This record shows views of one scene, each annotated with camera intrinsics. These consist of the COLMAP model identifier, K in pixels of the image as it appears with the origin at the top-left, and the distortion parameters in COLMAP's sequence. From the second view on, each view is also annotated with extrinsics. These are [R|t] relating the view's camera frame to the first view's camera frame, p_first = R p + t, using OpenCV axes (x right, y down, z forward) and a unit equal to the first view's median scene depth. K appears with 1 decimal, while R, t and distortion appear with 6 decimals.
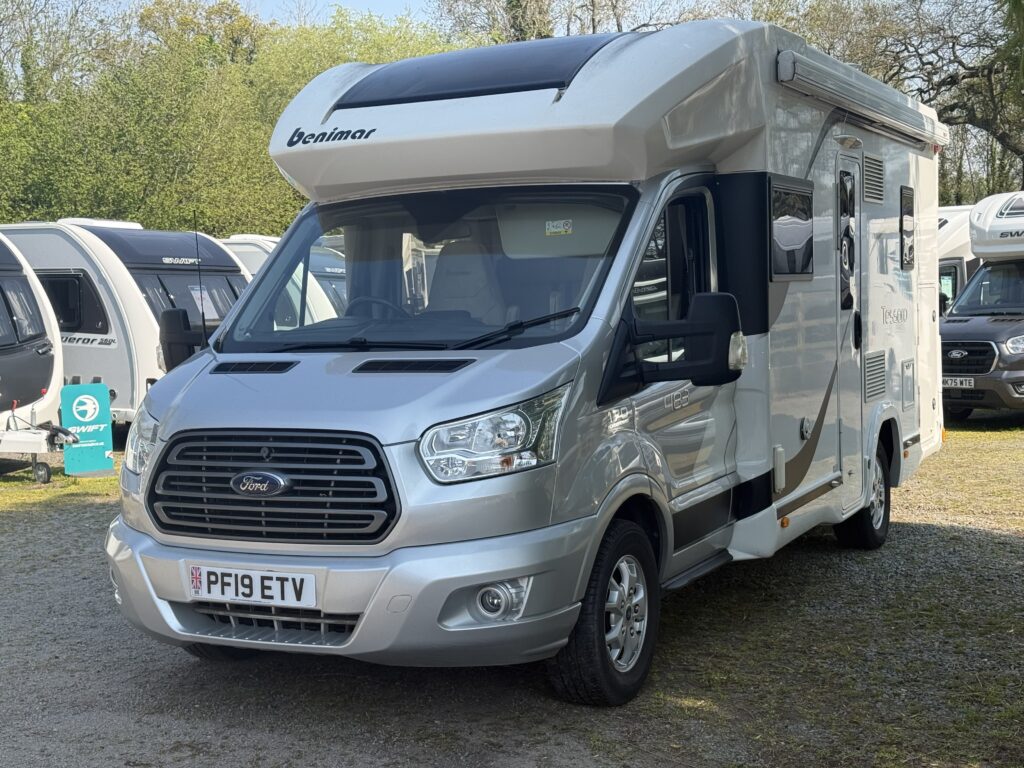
lens RADIAL K [[1444.0, 0, 512.0], [0, 1444.0, 384.0], [0, 0, 1]] dist [0.097249, -0.059299]
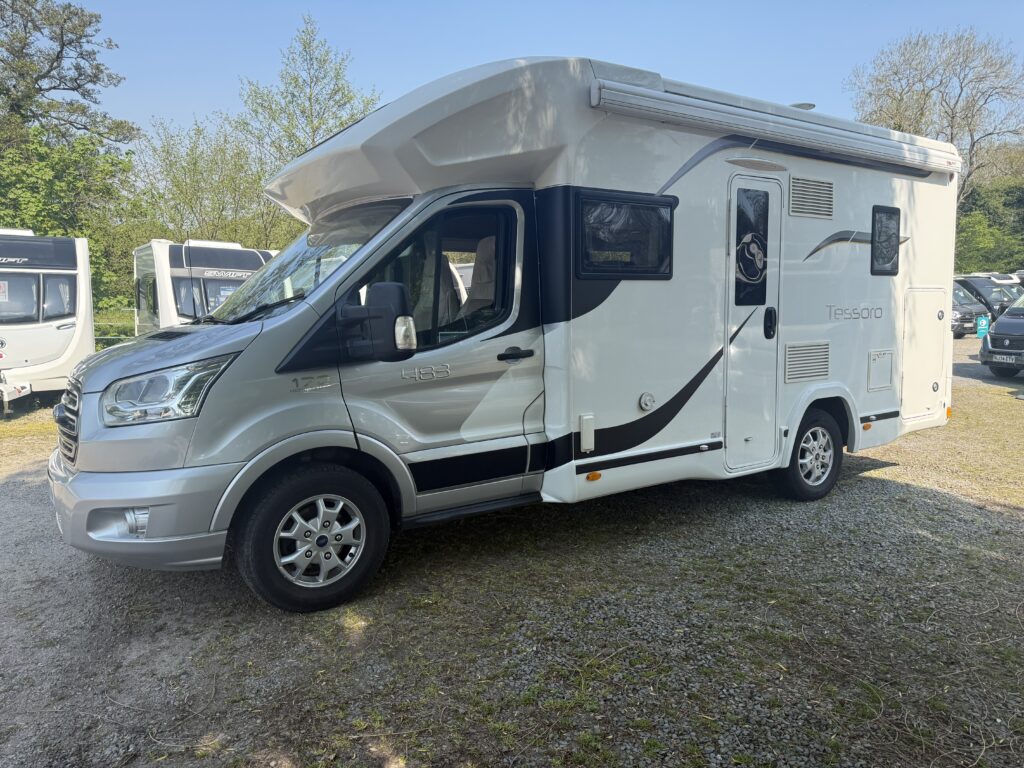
lens RADIAL K [[734.3, 0, 512.8], [0, 734.3, 382.8], [0, 0, 1]] dist [0.096296, -0.147244]
pose [[0.878517, 0.067401, -0.472932, 0.483357], [-0.044486, 0.997237, 0.059487, -0.020502], [0.475635, -0.031221, 0.879089, 0.488821]]
